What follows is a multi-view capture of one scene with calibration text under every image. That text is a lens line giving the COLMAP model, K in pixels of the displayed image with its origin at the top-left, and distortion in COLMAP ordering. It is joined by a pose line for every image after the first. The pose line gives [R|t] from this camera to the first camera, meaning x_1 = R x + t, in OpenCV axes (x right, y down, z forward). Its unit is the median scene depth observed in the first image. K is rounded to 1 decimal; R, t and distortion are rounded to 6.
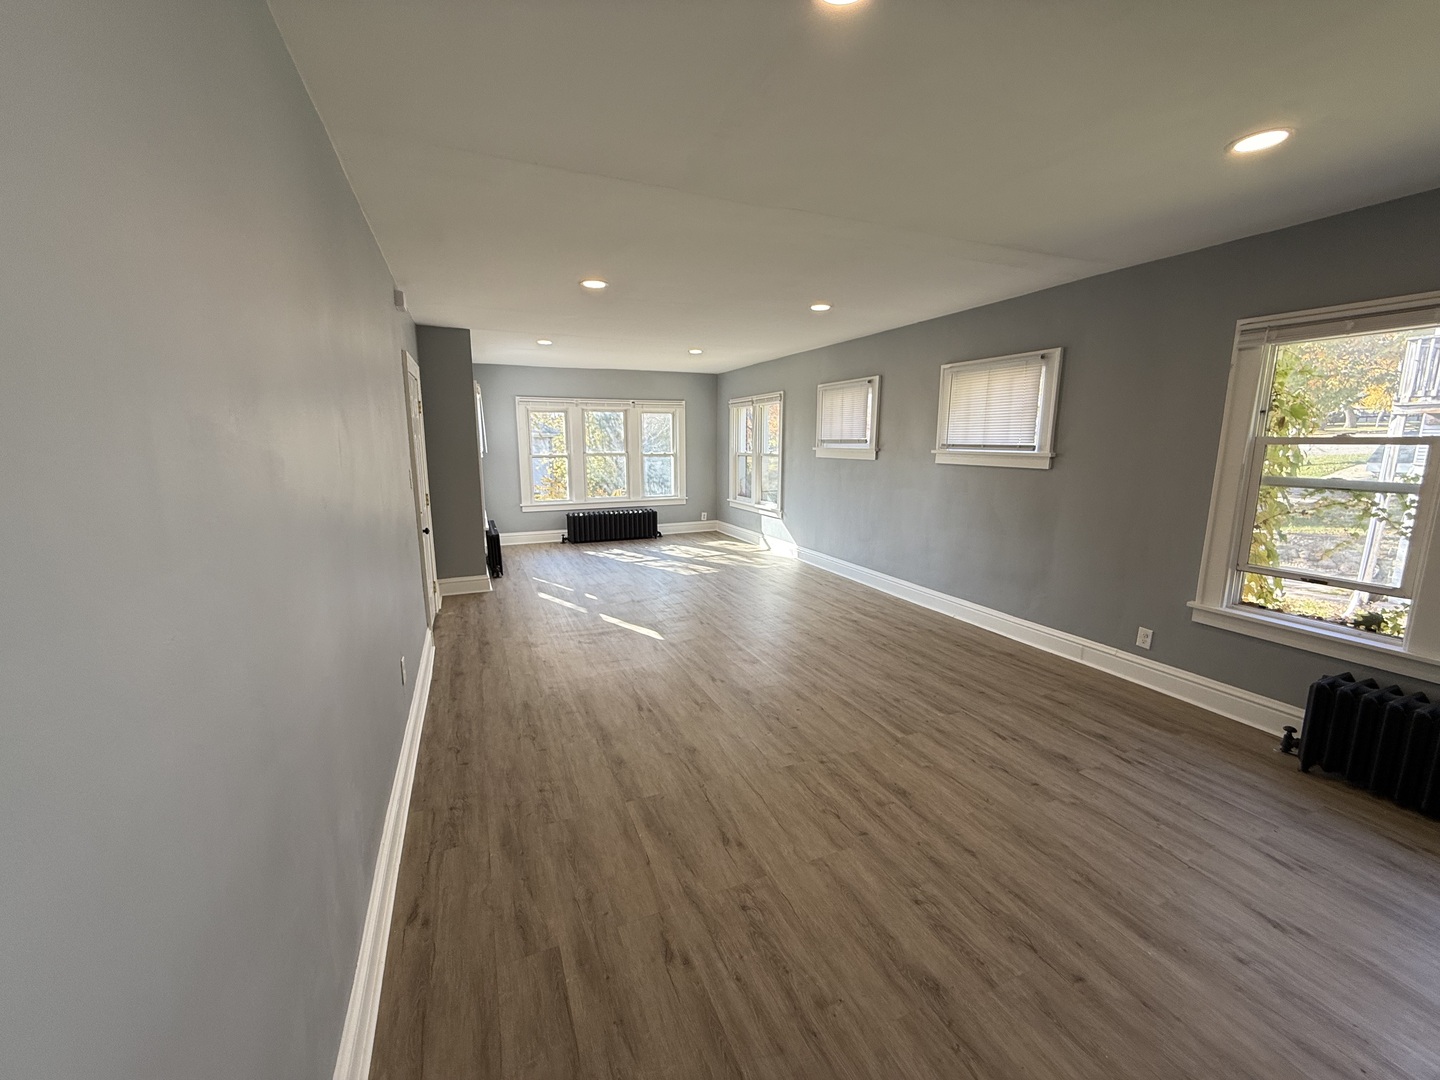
lens RADIAL K [[573.3, 0, 717.0], [0, 573.3, 536.5], [0, 0, 1]] dist [0.000869, 0.000069]
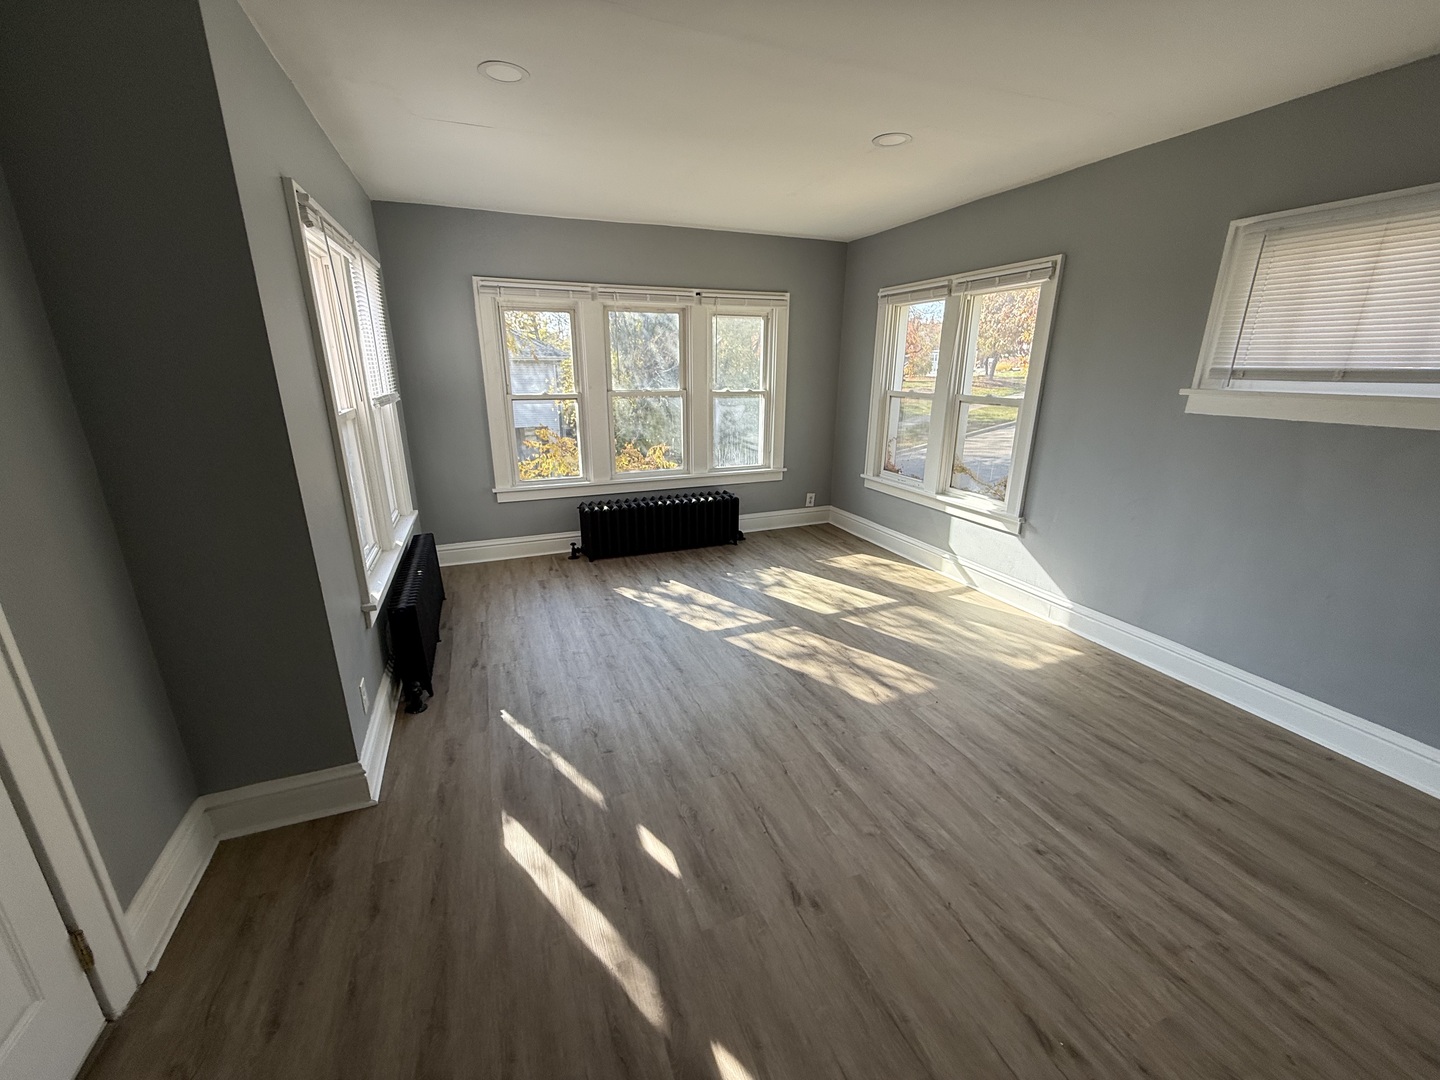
lens RADIAL K [[573.3, 0, 717.0], [0, 573.3, 536.5], [0, 0, 1]] dist [0.000869, 0.000069]
pose [[0.999729, 0.009703, -0.021179, -0.179169], [-0.006979, 0.992118, 0.125112, -0.119650], [0.022226, -0.124930, 0.991917, 0.689610]]
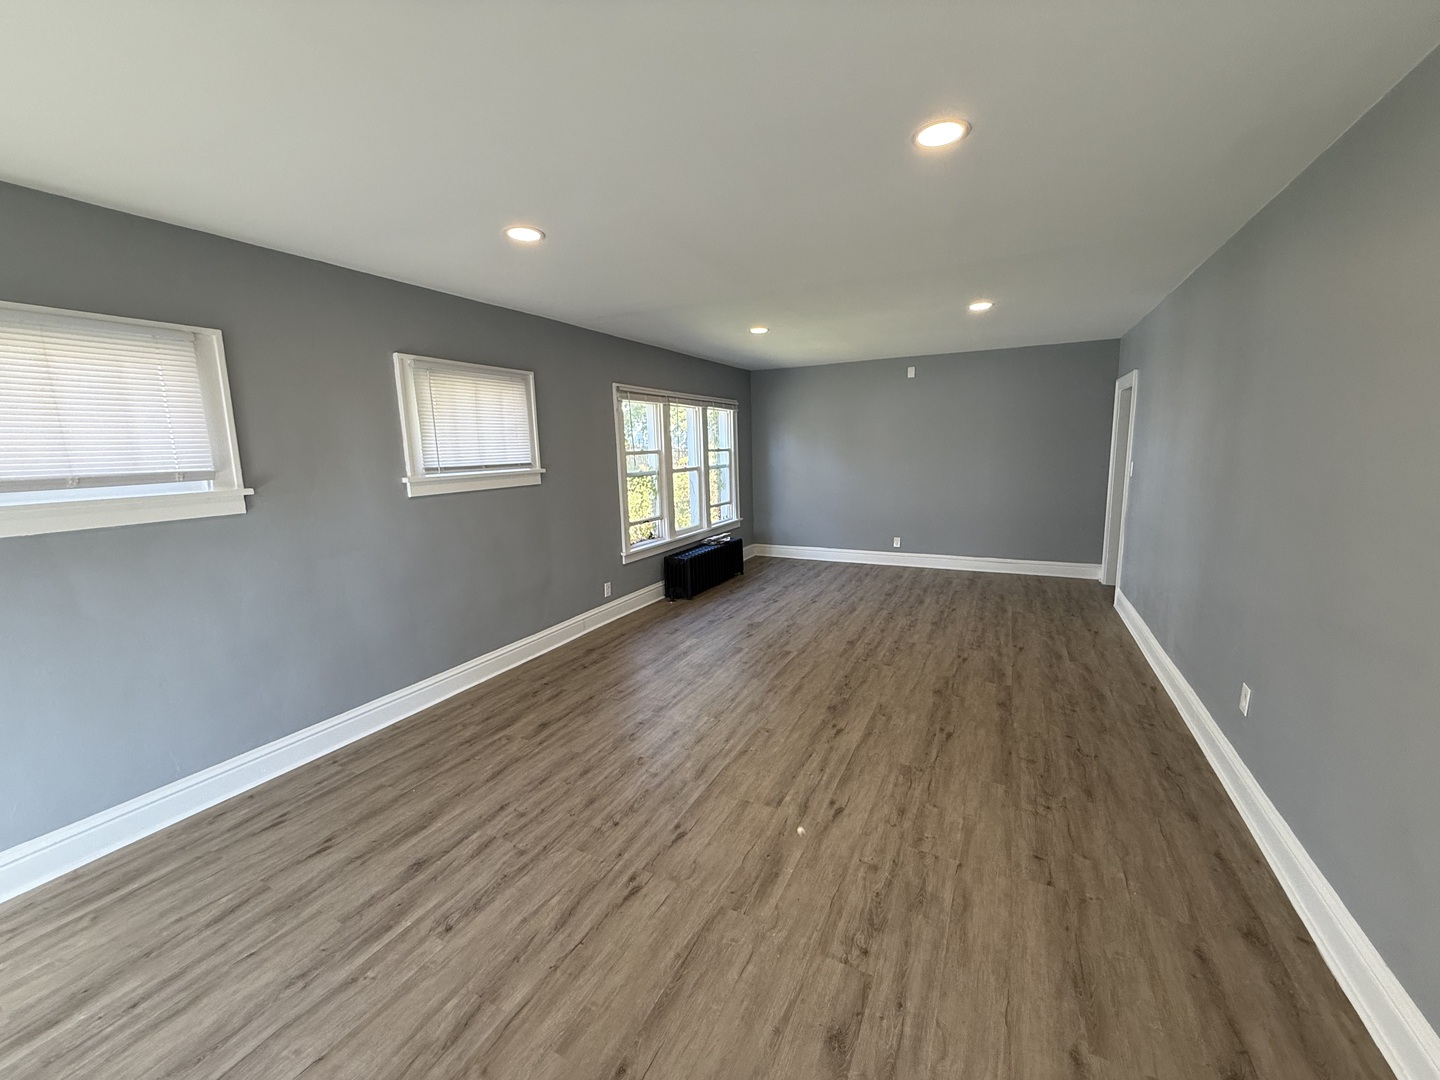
lens RADIAL K [[573.3, 0, 717.0], [0, 573.3, 536.5], [0, 0, 1]] dist [0.000869, 0.000069]
pose [[-0.639147, -0.101474, 0.762361, -0.332816], [0.158692, 0.952526, 0.259831, -0.180231], [-0.752534, 0.287051, -0.592701, 1.018616]]
